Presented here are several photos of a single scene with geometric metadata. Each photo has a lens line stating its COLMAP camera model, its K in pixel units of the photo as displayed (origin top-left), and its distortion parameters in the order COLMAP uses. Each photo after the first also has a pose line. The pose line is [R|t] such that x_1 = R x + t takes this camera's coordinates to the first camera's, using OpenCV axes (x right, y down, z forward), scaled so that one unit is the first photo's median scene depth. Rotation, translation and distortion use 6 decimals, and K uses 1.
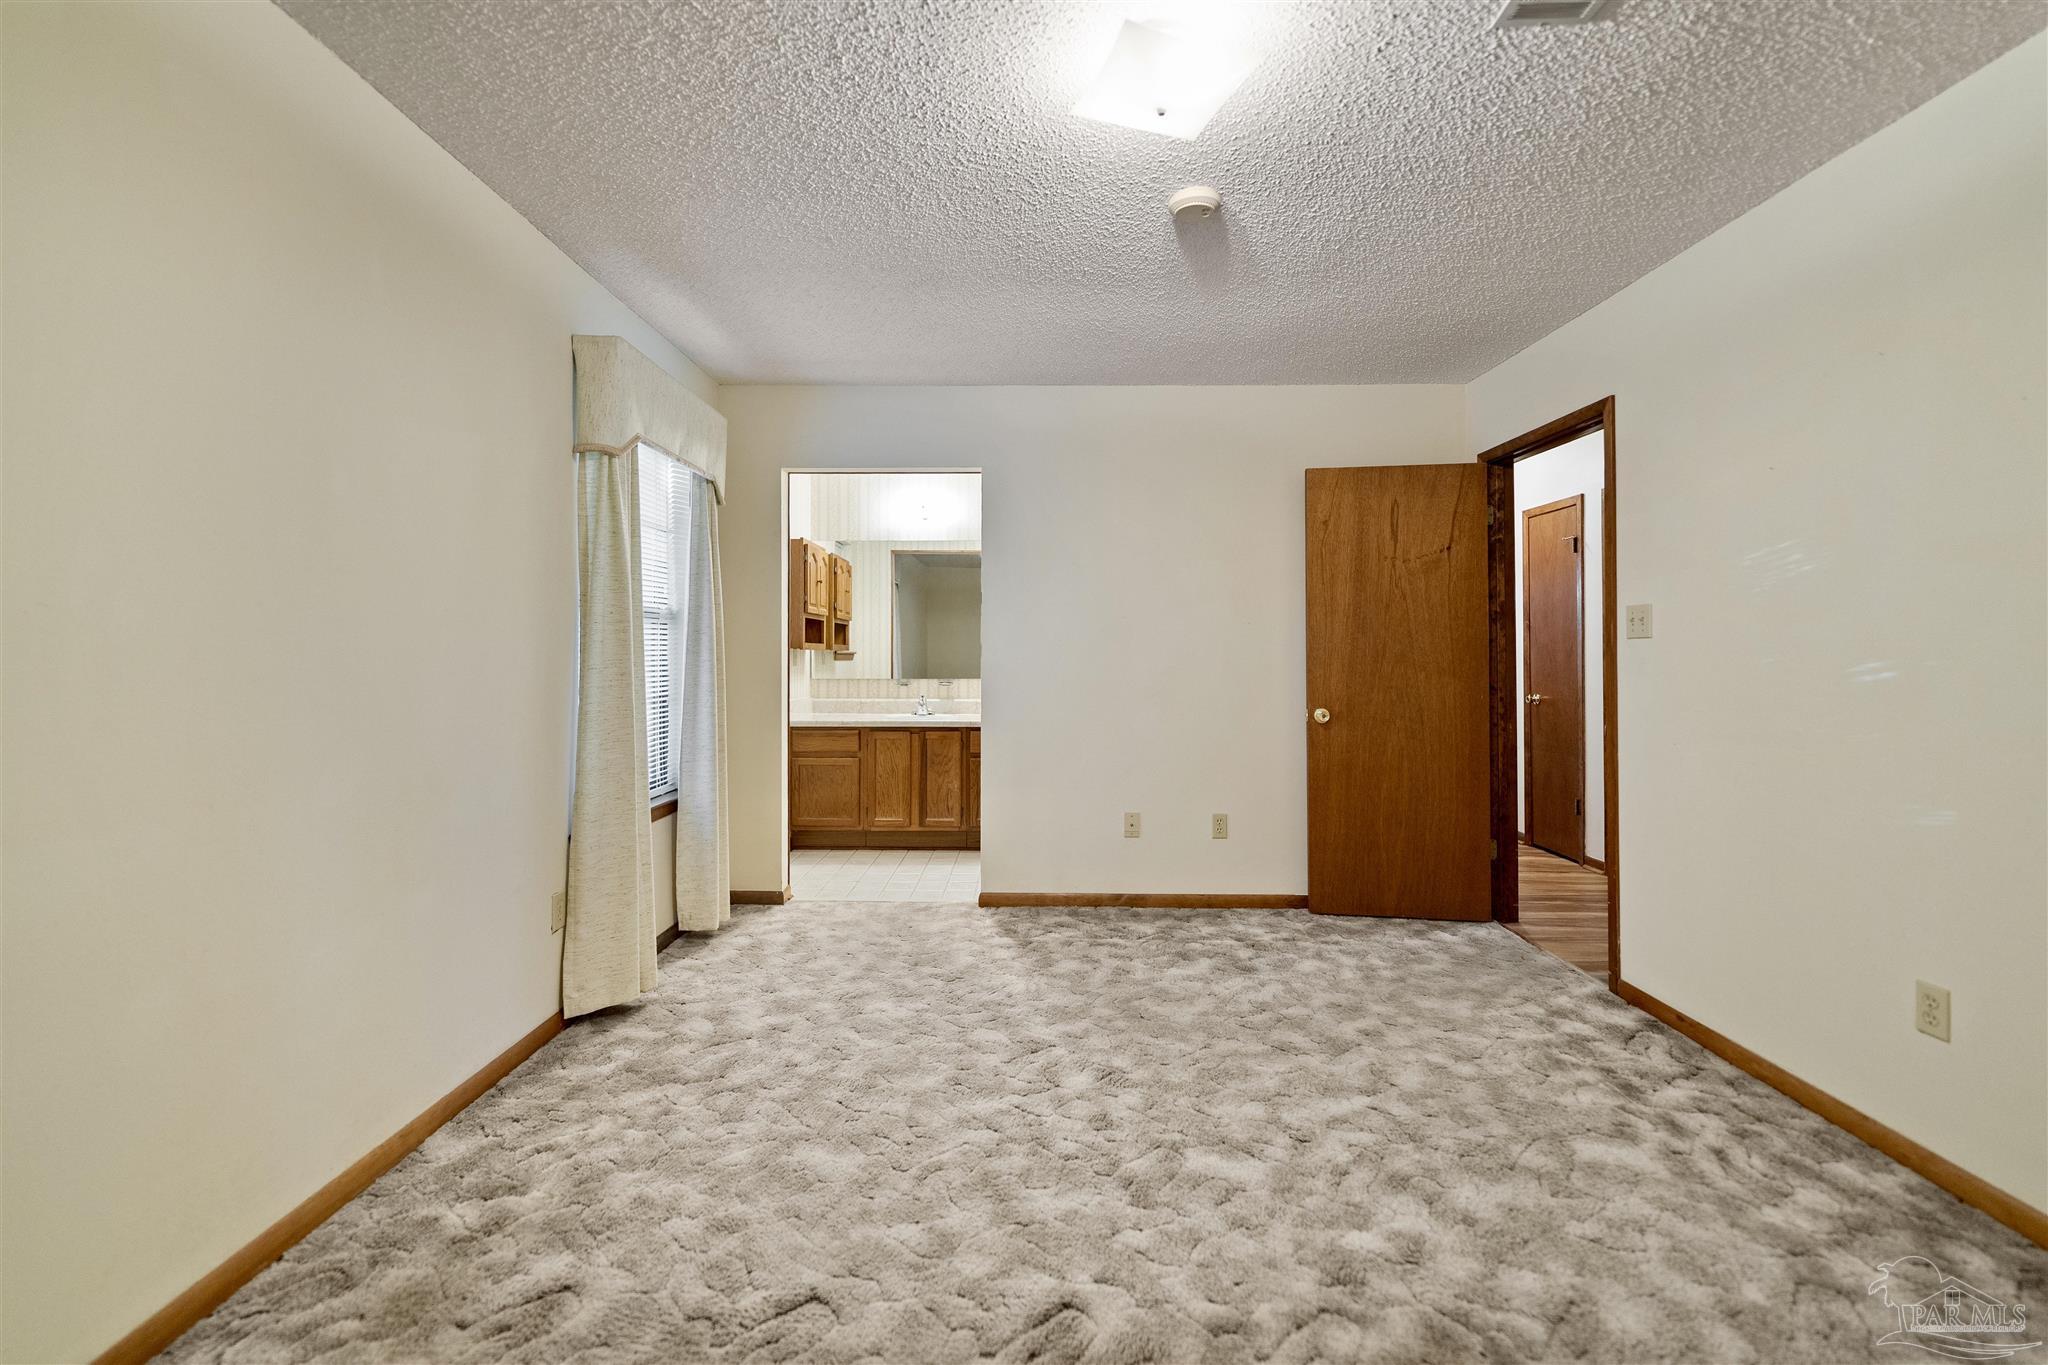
lens RADIAL K [[831.0, 0, 1019.2], [0, 831.0, 710.4], [0, 0, 1]] dist [0.000723, -0.000262]
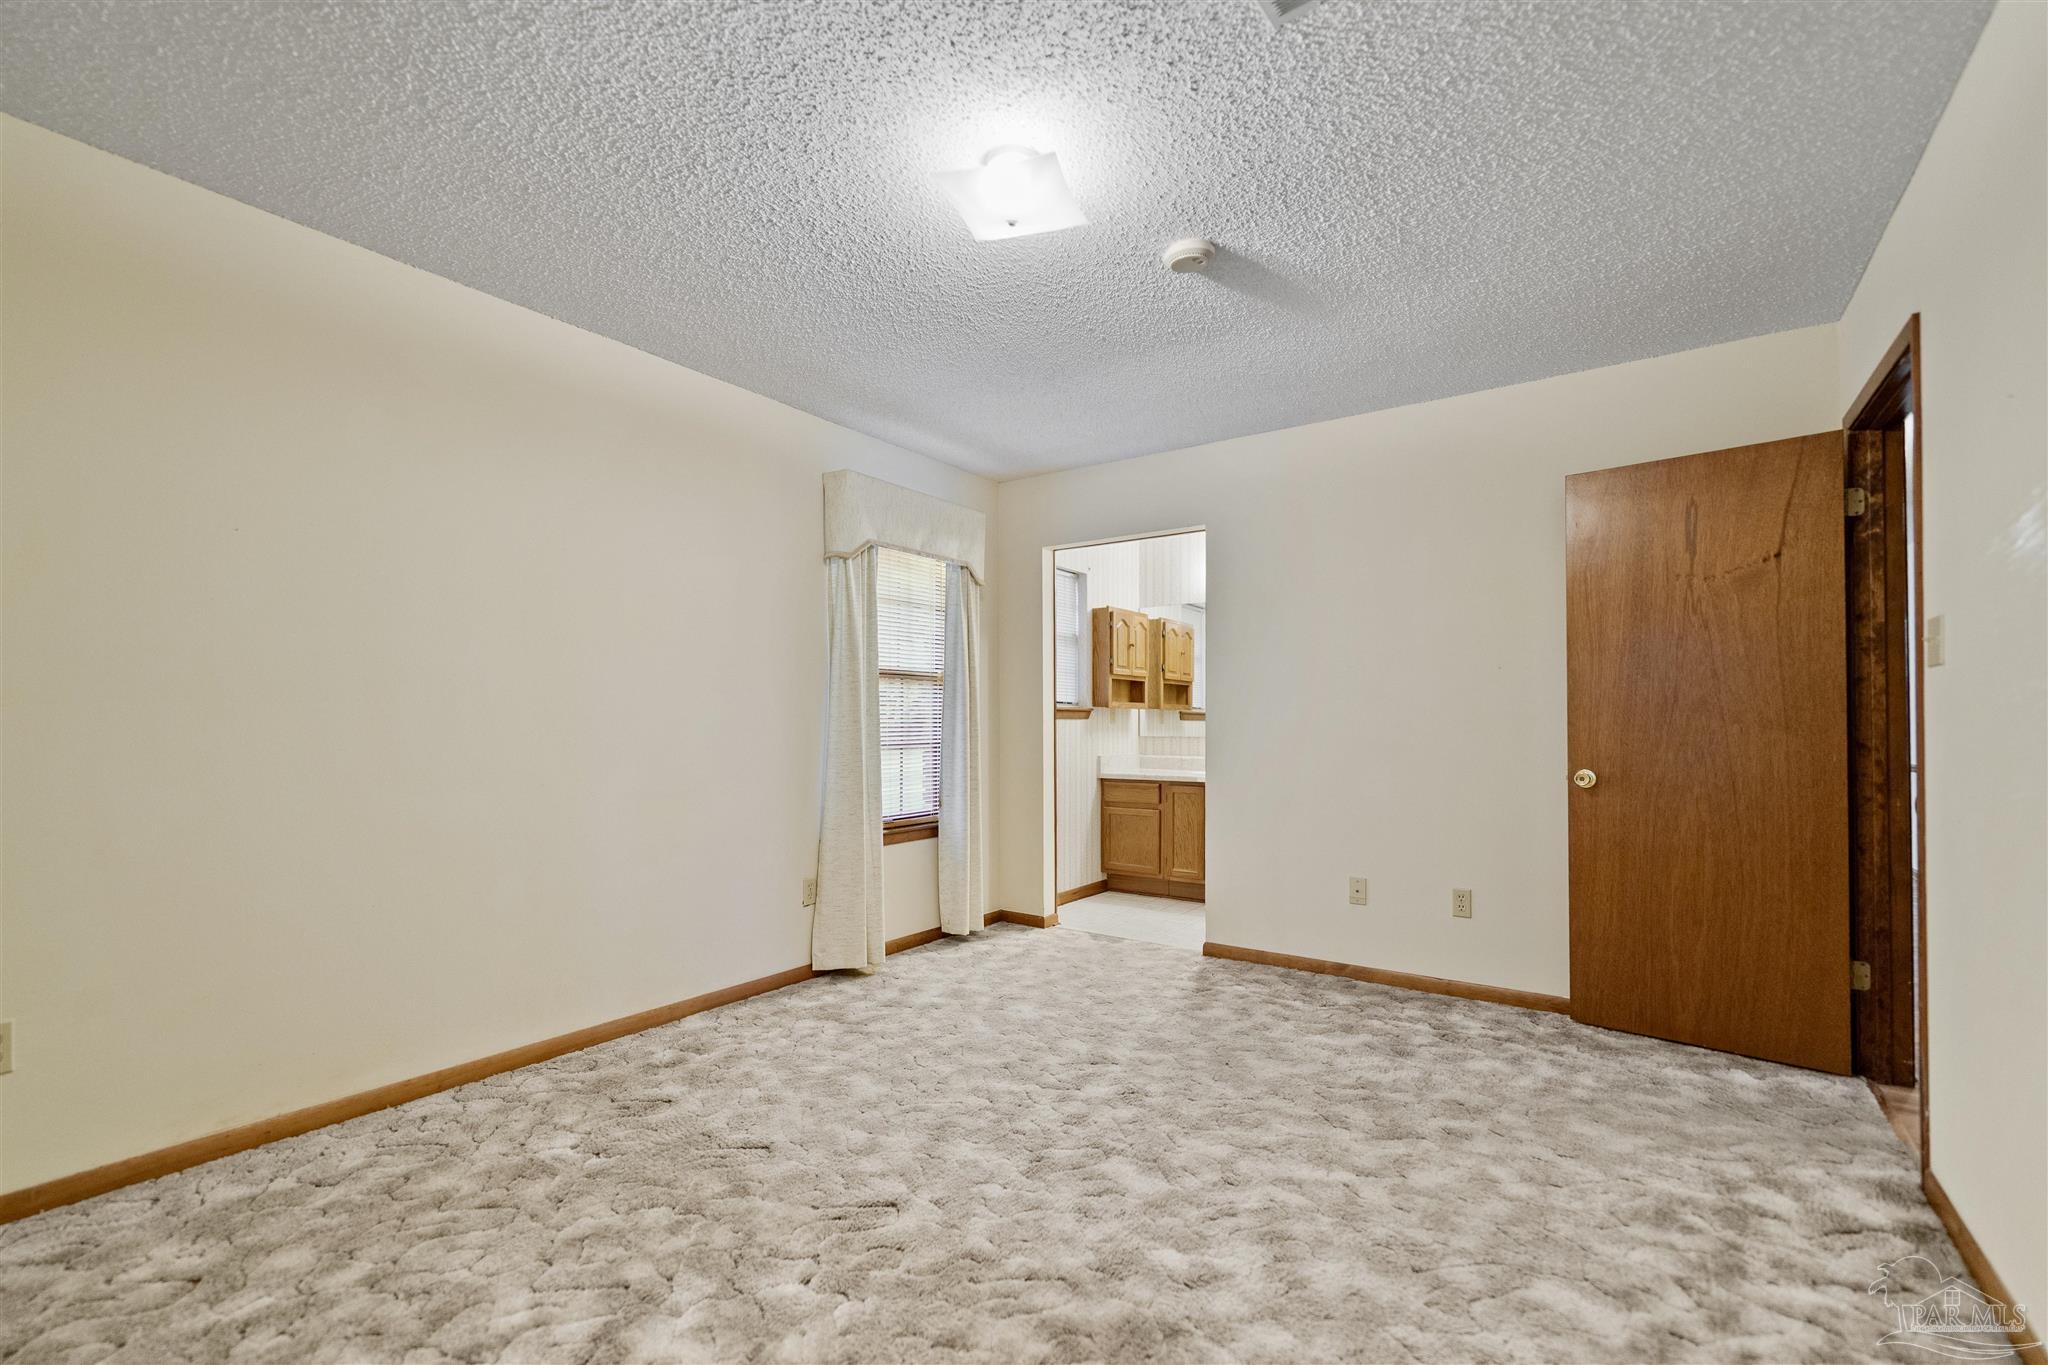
lens RADIAL K [[841.5, 0, 1024.1], [0, 841.5, 786.4], [0, 0, 1]] dist [0.001770, -0.000397]
pose [[0.837166, 0.040714, -0.545431, 0.411605], [-0.035877, 0.999166, 0.019517, 0.020445], [0.545771, 0.003229, 0.837928, 0.012945]]
